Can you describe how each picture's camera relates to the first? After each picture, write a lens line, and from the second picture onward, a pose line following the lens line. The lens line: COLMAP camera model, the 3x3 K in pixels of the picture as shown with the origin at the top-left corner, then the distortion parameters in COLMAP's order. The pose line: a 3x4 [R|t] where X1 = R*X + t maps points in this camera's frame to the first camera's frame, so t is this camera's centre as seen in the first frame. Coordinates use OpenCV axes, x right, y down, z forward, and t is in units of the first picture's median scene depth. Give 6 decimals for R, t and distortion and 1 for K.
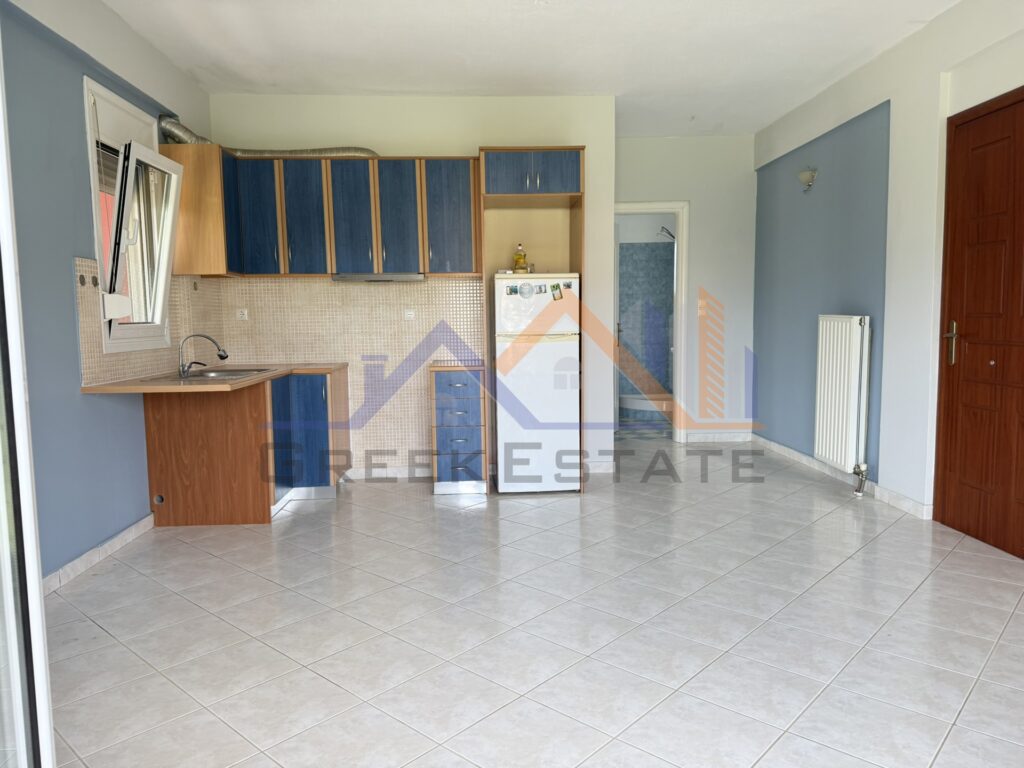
lens RADIAL K [[722.3, 0, 514.7], [0, 722.3, 393.4], [0, 0, 1]] dist [0.067512, -0.050651]
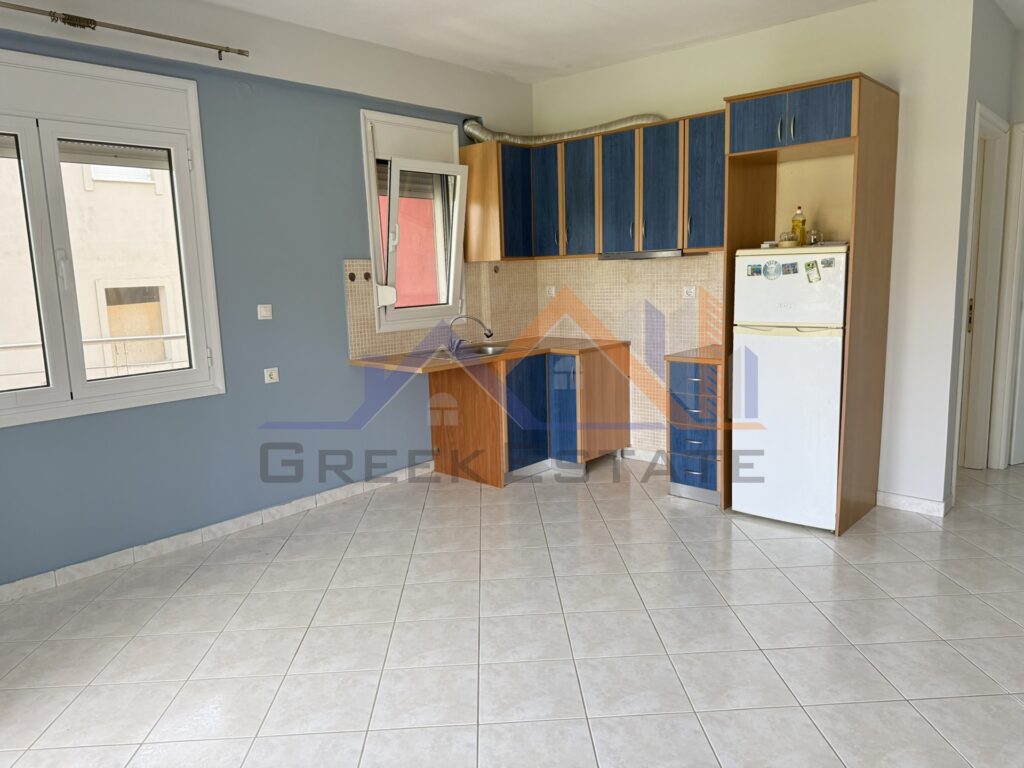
lens RADIAL K [[722.3, 0, 508.5], [0, 722.3, 382.8], [0, 0, 1]] dist [0.067512, -0.050651]
pose [[0.703809, 0.104808, -0.702615, 0.388704], [-0.054172, 0.994095, 0.094024, -0.078345], [0.708321, -0.028112, 0.705331, 0.220408]]
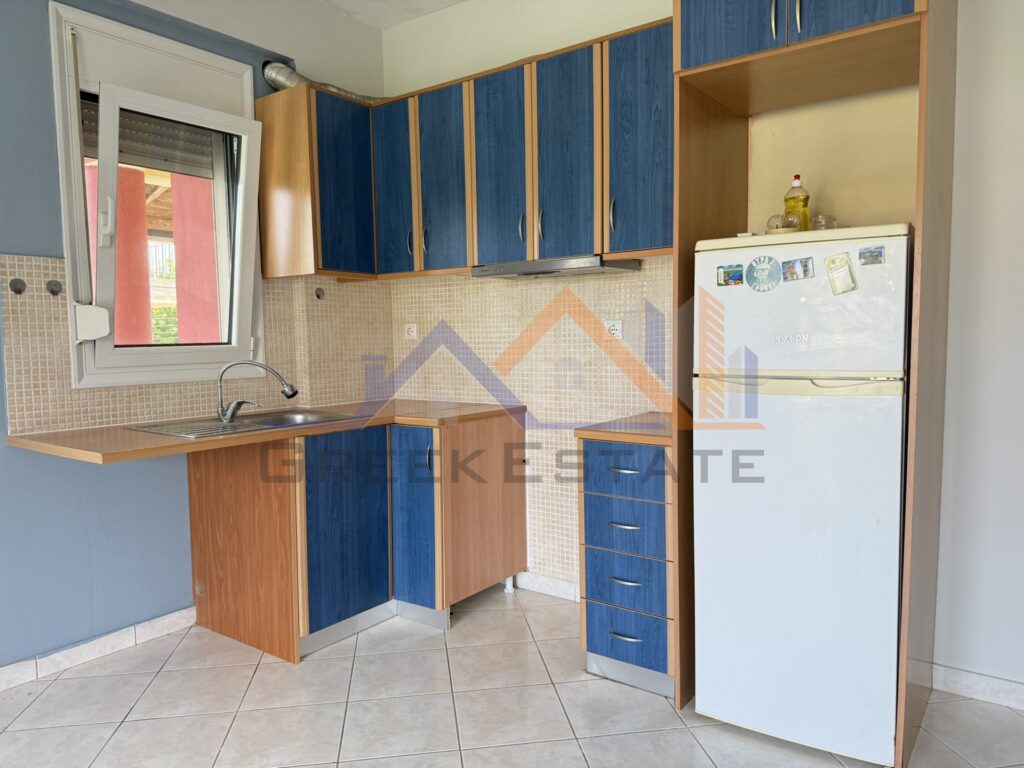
lens RADIAL K [[722.3, 0, 510.6], [0, 722.3, 391.7], [0, 0, 1]] dist [0.067512, -0.050651]
pose [[0.774018, 0.050116, -0.631177, 0.177528], [-0.062084, 0.998066, 0.003113, -0.063531], [0.630112, 0.036777, 0.775633, 0.565437]]
